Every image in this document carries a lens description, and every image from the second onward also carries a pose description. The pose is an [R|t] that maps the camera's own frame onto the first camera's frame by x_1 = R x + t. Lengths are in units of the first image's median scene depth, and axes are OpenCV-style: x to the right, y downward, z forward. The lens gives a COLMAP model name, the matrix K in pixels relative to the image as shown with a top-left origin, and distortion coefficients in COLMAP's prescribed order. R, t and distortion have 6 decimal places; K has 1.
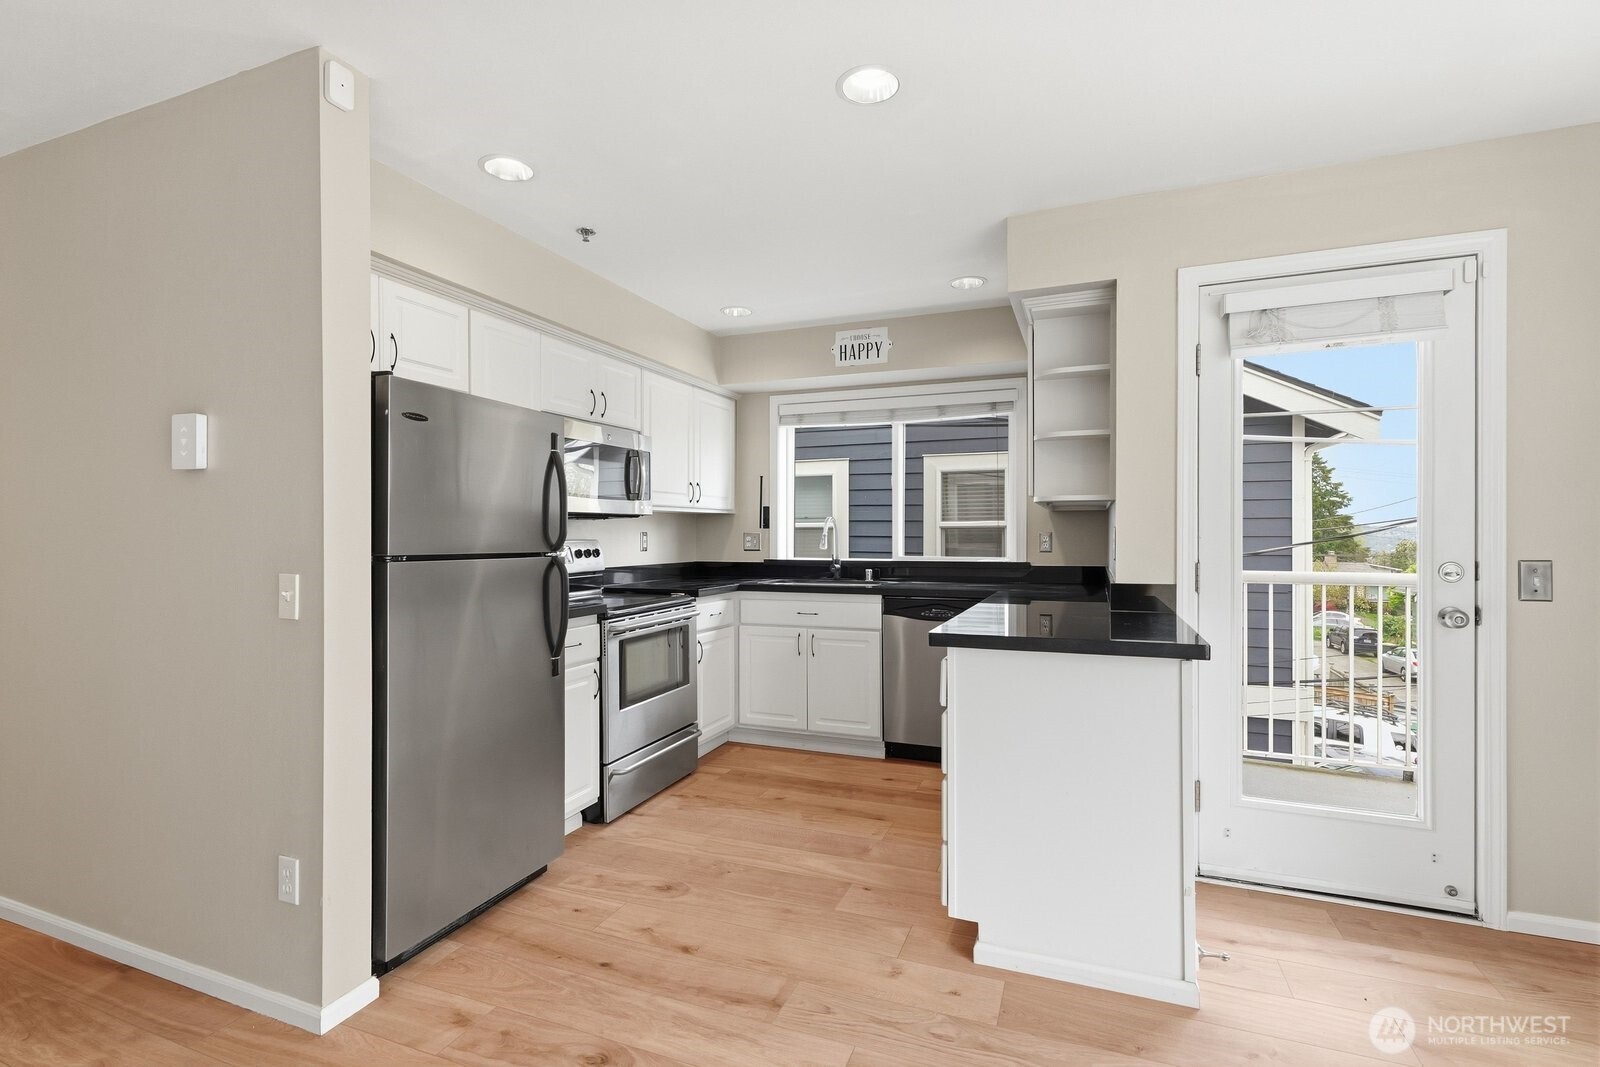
lens RADIAL K [[741.4, 0, 800.0], [0, 741.4, 533.5], [0, 0, 1]] dist [0.002081, 0.000319]
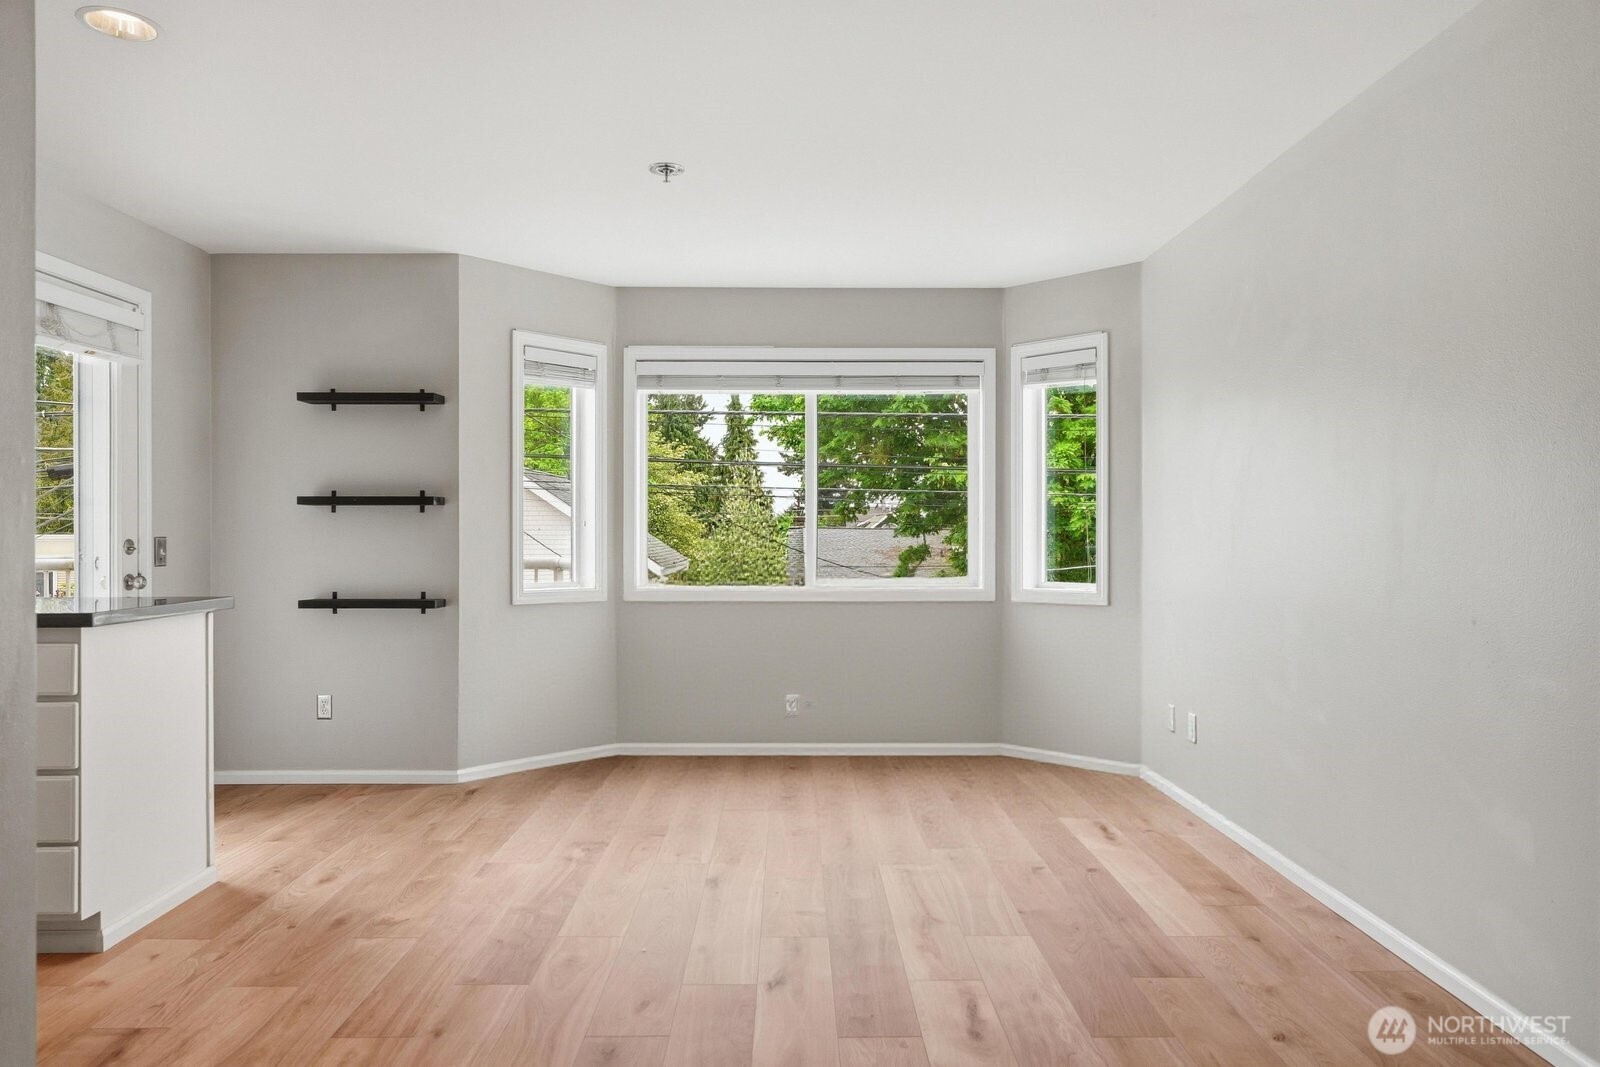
lens RADIAL K [[1039.3, 0, 800.0], [0, 1039.3, 533.5], [0, 0, 1]] dist [-0.005482, 0.001364]
pose [[-0.377464, 0.002237, 0.926021, -0.741071], [-0.000998, 0.999996, -0.002823, 0.019961], [-0.926024, -0.001990, -0.377461, 0.365027]]
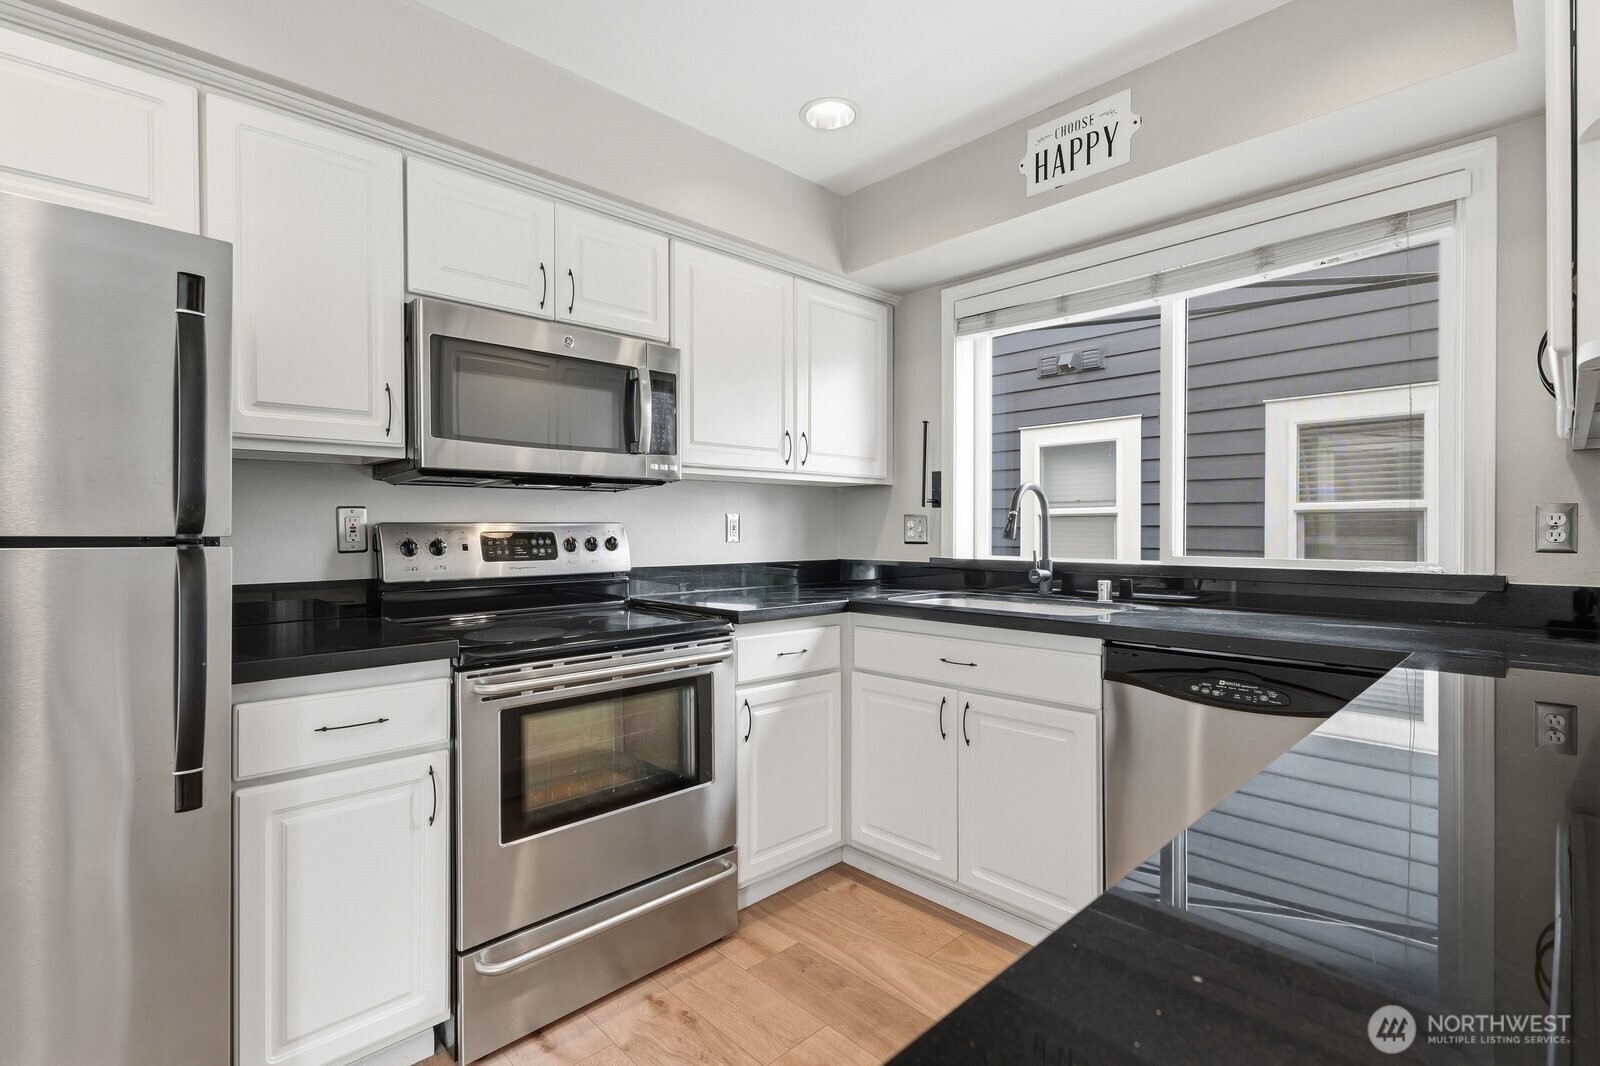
lens RADIAL K [[741.4, 0, 800.0], [0, 741.4, 533.0], [0, 0, 1]] dist [0.002081, 0.000319]
pose [[0.910943, 0.002423, -0.412525, 0.133546], [-0.000213, 0.999985, 0.005402, 0.013778], [0.412532, -0.004833, 0.910930, 0.503826]]
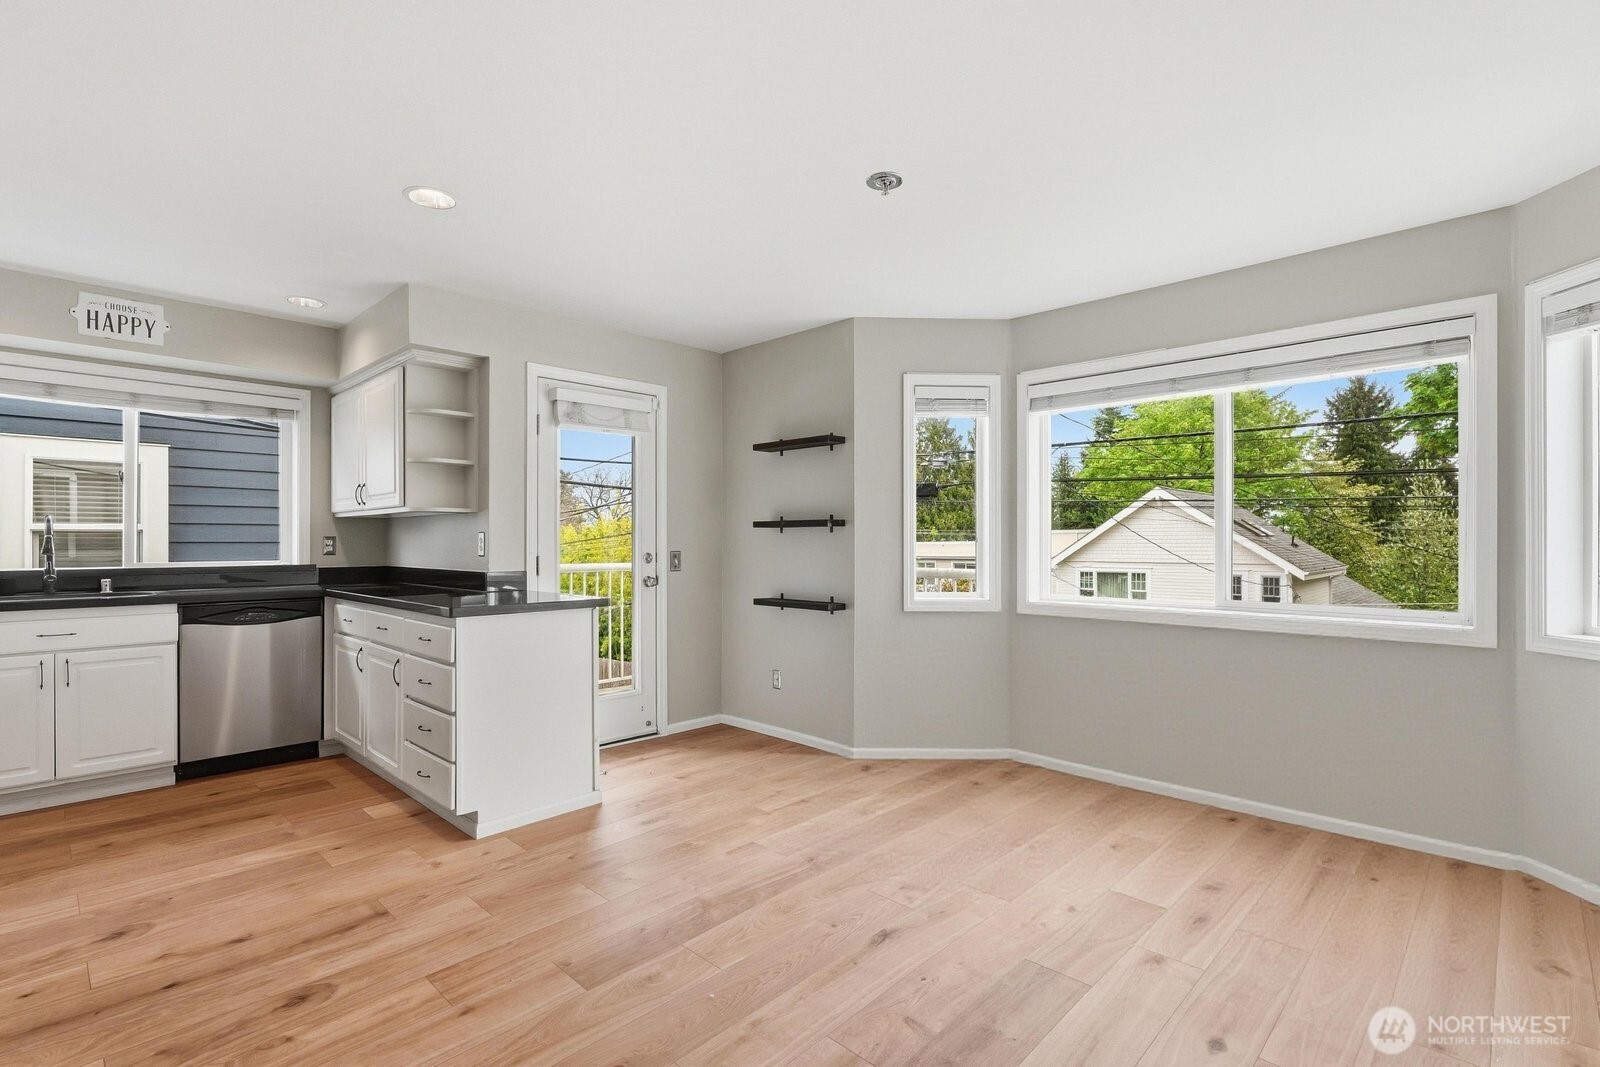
lens RADIAL K [[743.2, 0, 799.1], [0, 743.2, 538.5], [0, 0, 1]] dist [0.002525, -0.000080]
pose [[0.381758, 0.004902, 0.924249, -0.459066], [-0.000997, 0.999988, -0.004892, 0.006289], [-0.924262, 0.000946, 0.381759, -0.059689]]
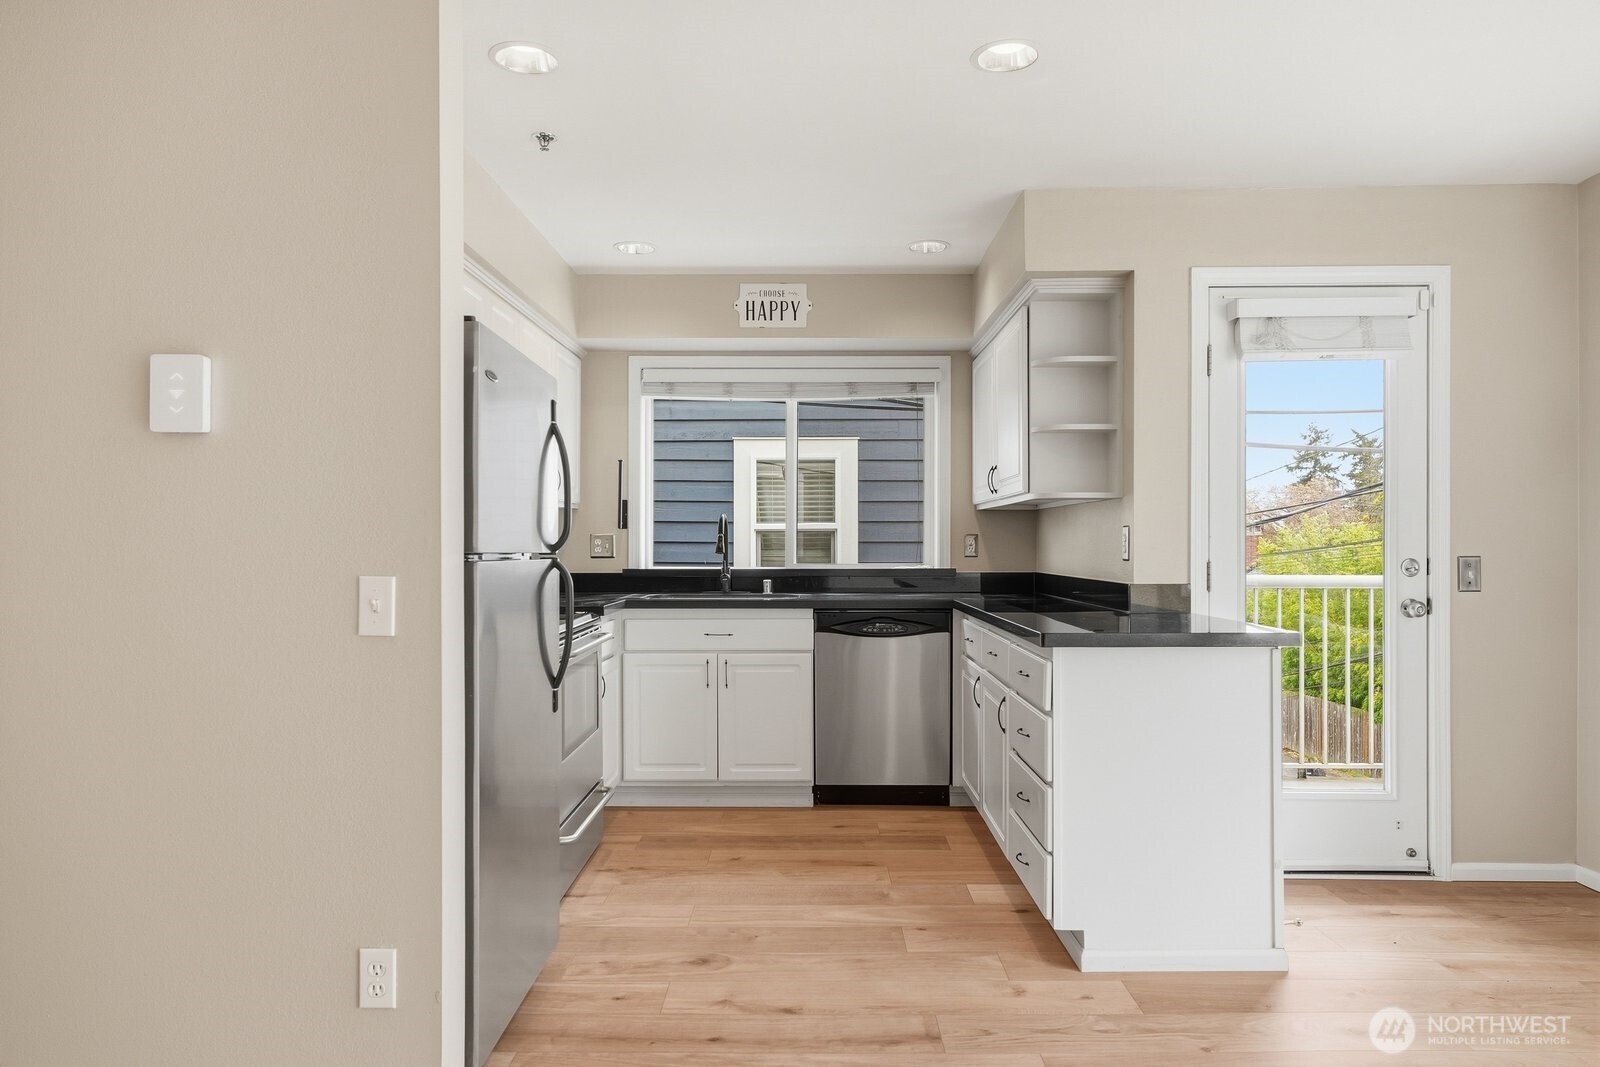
lens RADIAL K [[1023.2, 0, 803.0], [0, 1023.2, 542.6], [0, 0, 1]] dist [-0.001270, 0.002695]
pose [[0.933466, 0.001000, 0.358665, -0.320091], [-0.001103, 0.999999, 0.000083, 0.009170], [-0.358664, -0.000473, 0.933467, -0.065216]]
